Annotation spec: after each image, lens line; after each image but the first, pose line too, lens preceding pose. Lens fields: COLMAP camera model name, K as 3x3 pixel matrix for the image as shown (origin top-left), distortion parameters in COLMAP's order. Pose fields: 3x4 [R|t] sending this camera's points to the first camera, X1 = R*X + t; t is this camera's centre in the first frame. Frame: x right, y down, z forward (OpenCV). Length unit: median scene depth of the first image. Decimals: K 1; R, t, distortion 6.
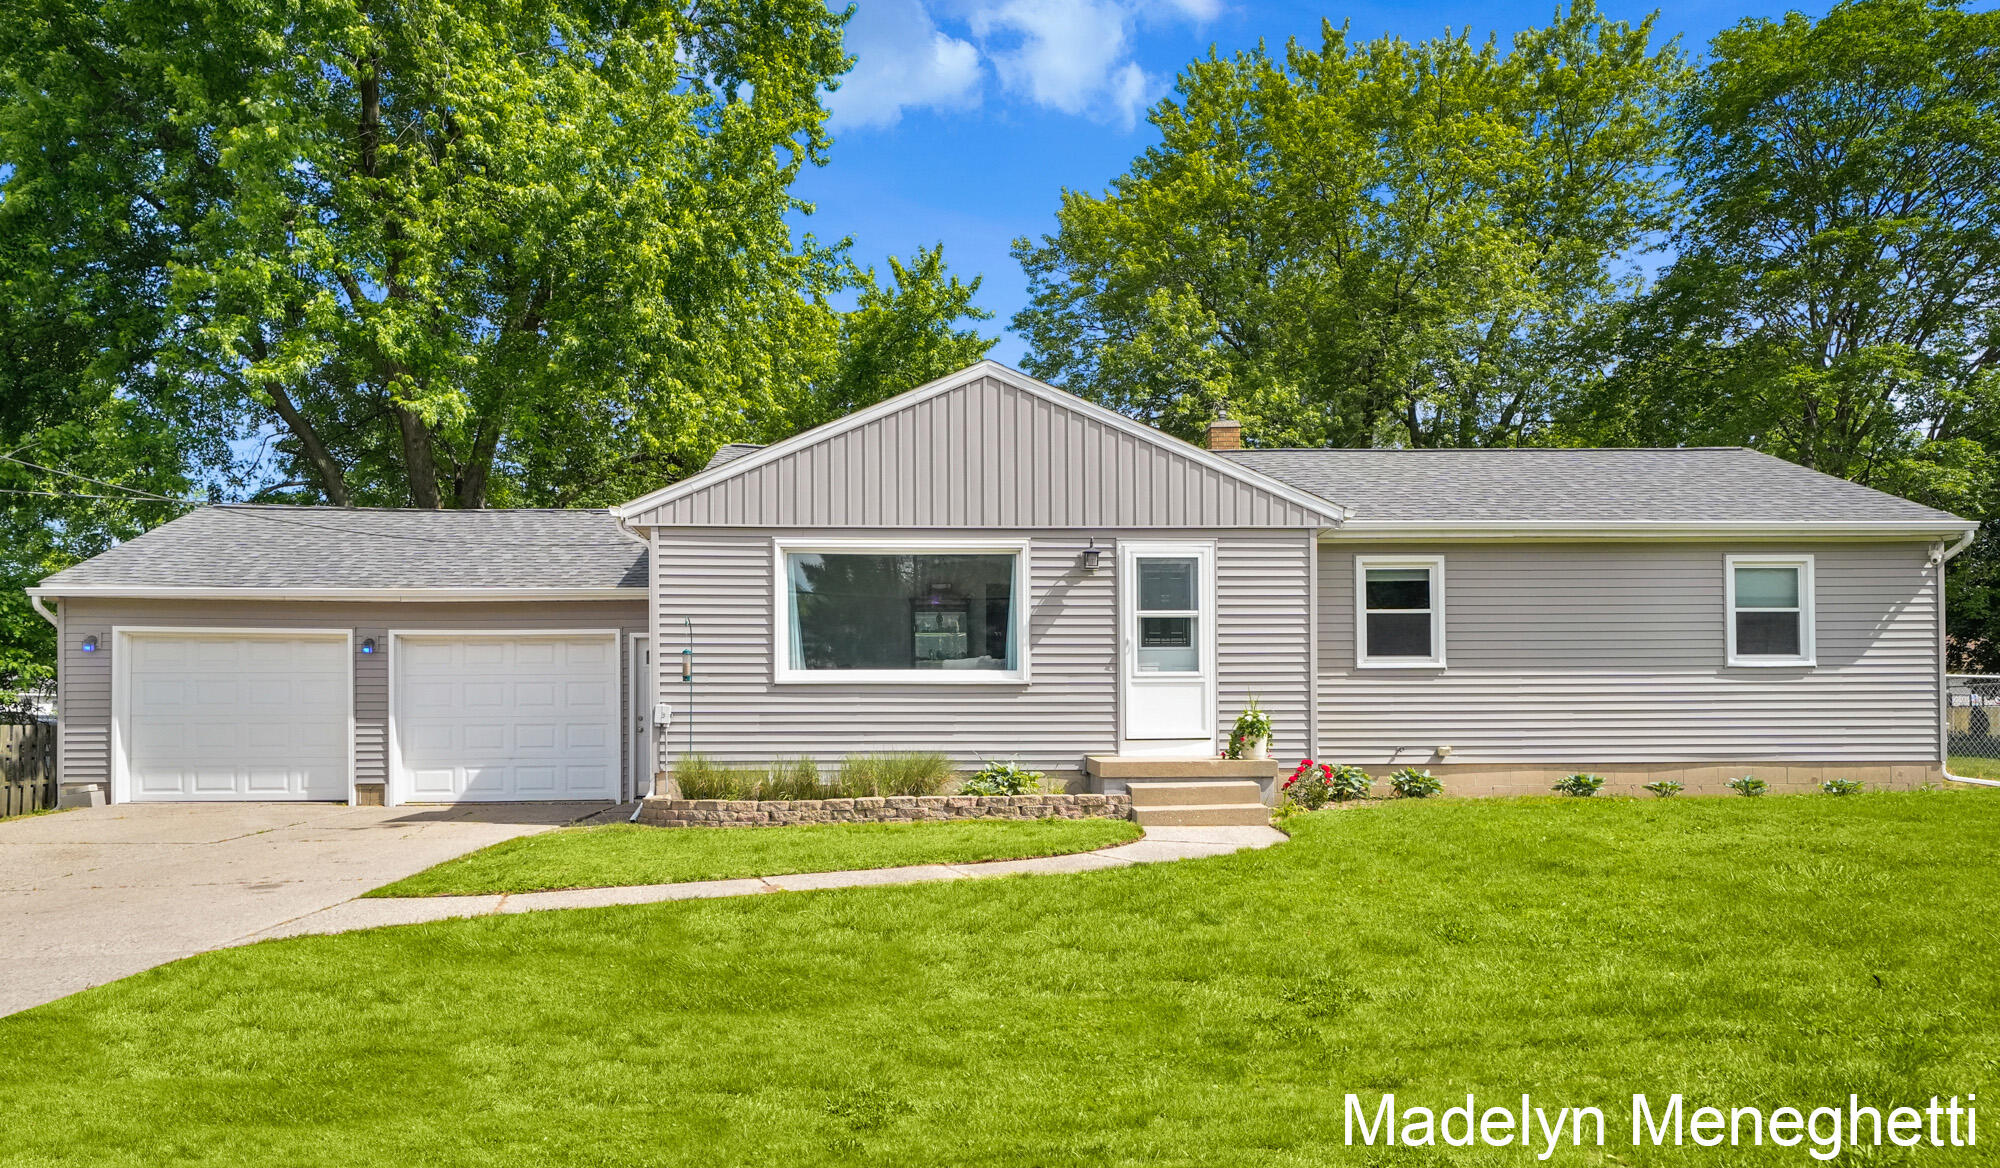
lens RADIAL K [[1262.9, 0, 1002.3], [0, 1262.9, 700.5], [0, 0, 1]] dist [0.012840, 0.002718]
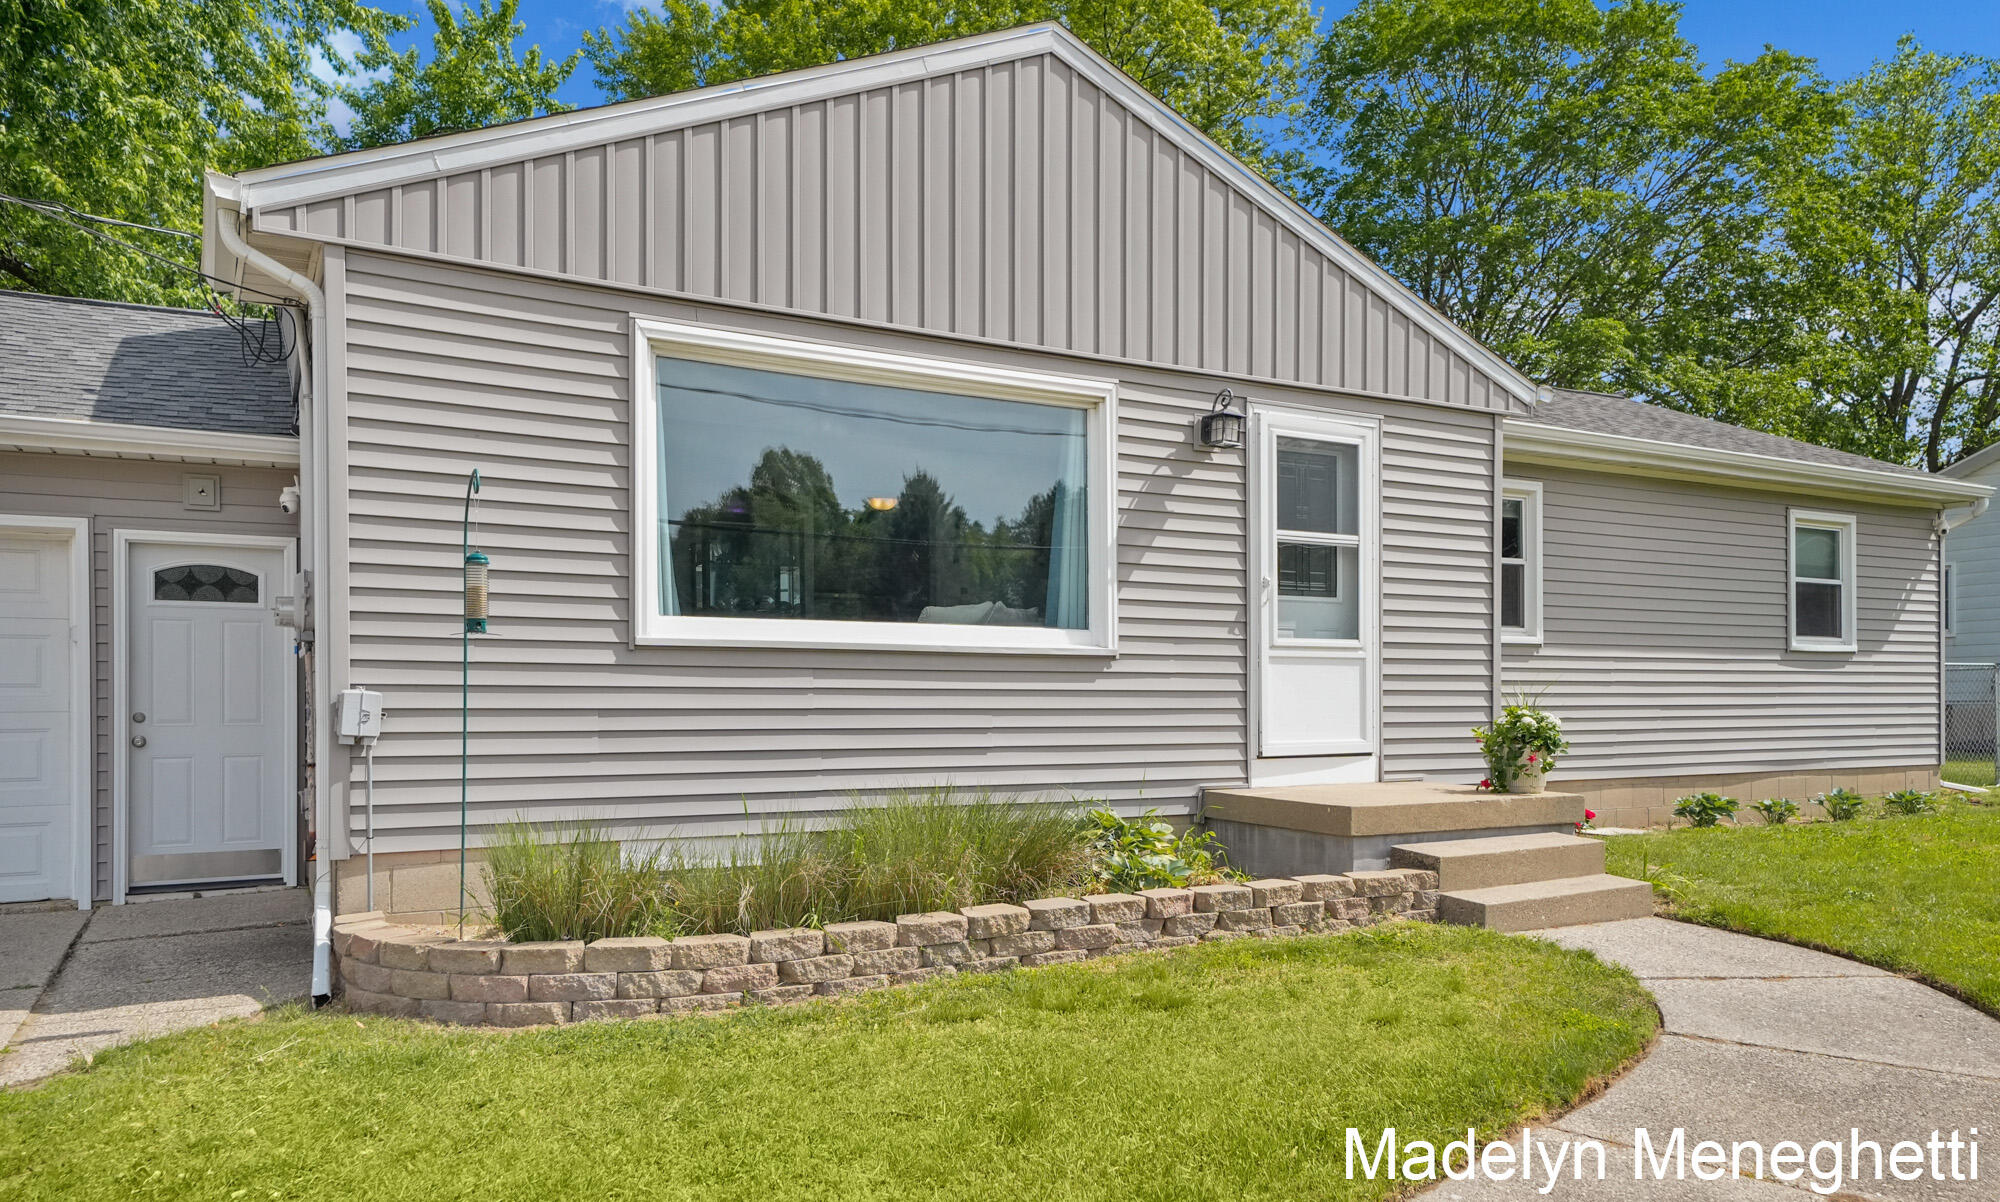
lens RADIAL K [[1346.9, 0, 997.5], [0, 1346.9, 696.7], [0, 0, 1]] dist [0.017120, -0.000269]
pose [[0.897700, 0.004793, 0.440581, -0.269468], [-0.008936, 0.999933, 0.007331, 0.000402], [-0.440516, -0.010518, 0.897683, 0.509086]]
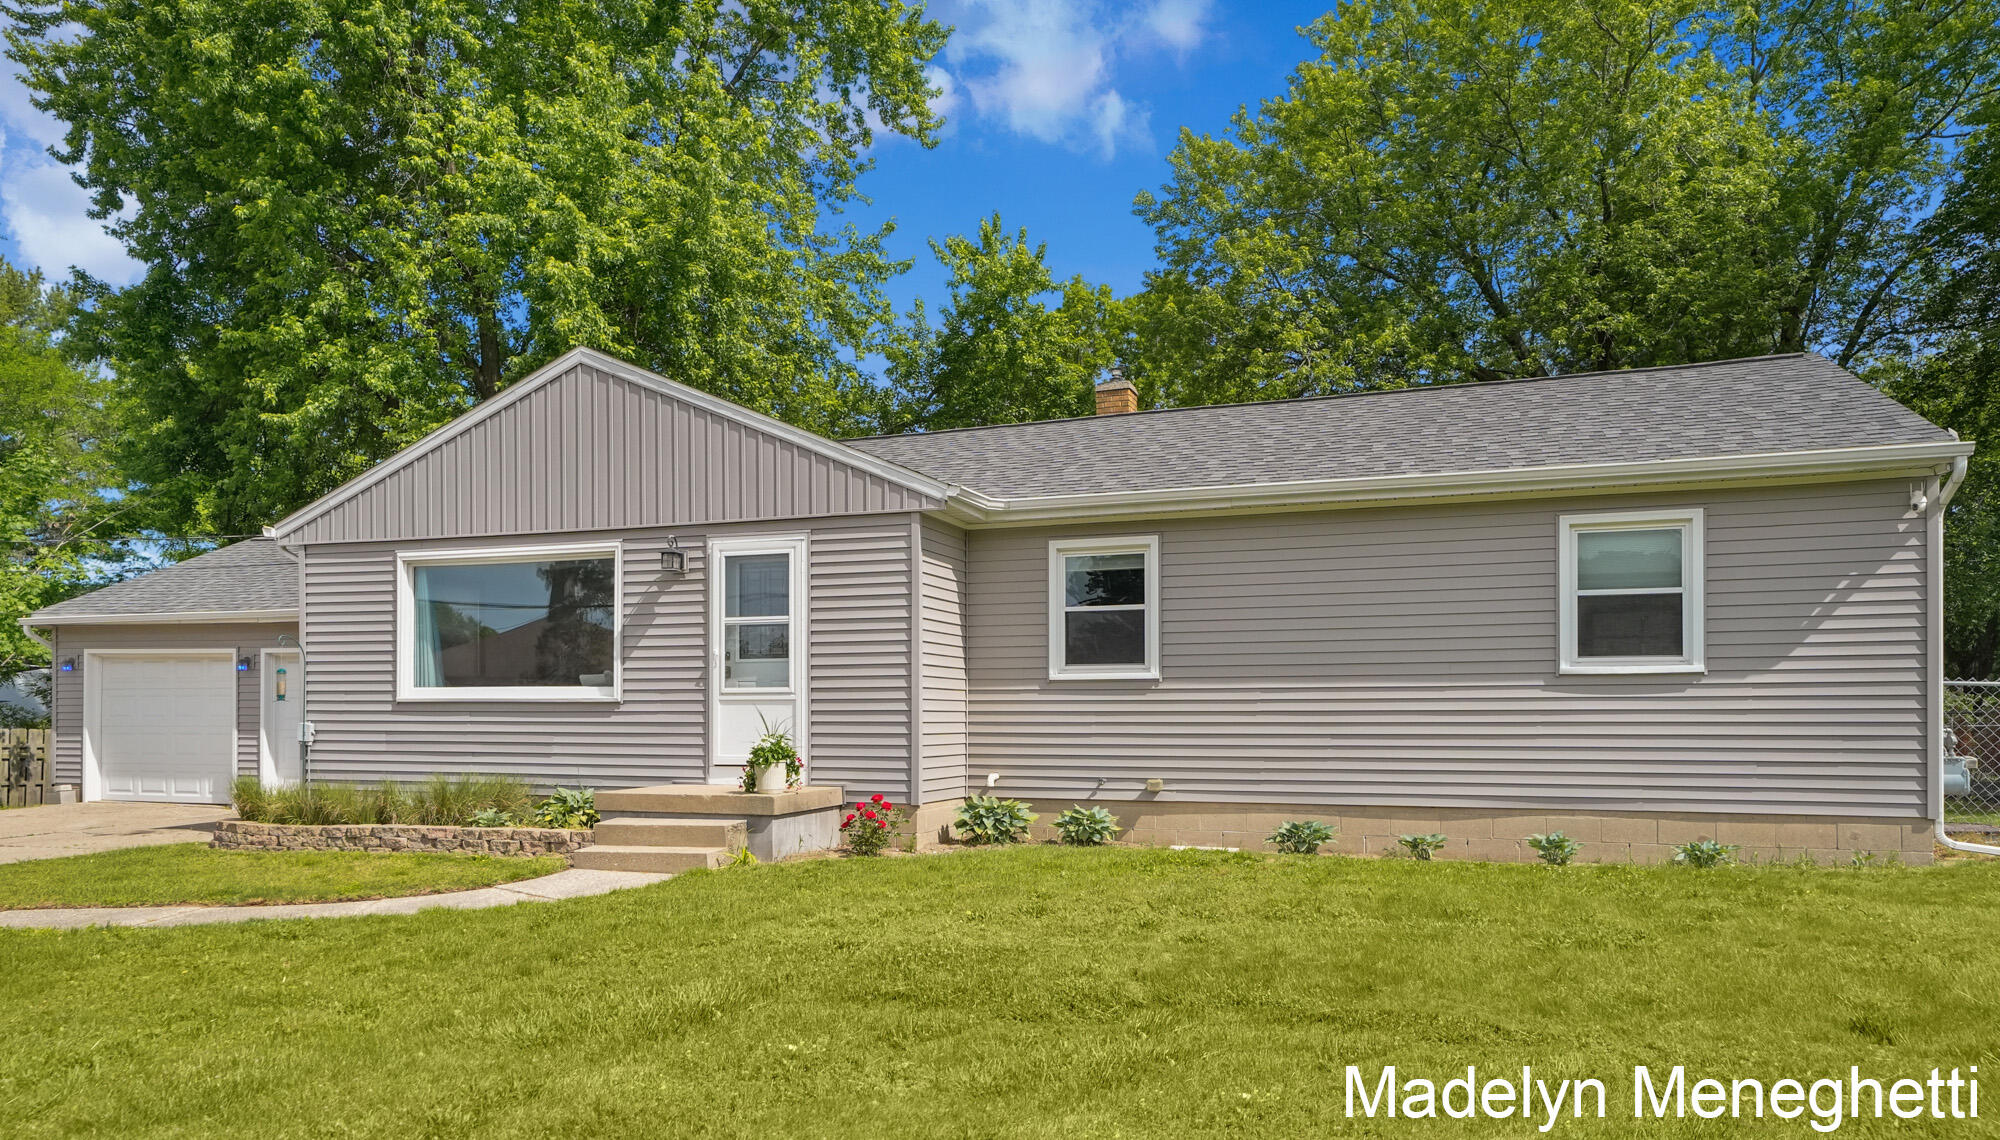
lens RADIAL K [[1294.2, 0, 998.4], [0, 1294.2, 707.6], [0, 0, 1]] dist [0.017977, -0.000353]
pose [[0.929186, 0.001783, -0.369608, 0.607218], [0.001120, 0.999970, 0.007639, -0.015551], [0.369611, -0.007512, 0.929156, 0.238342]]
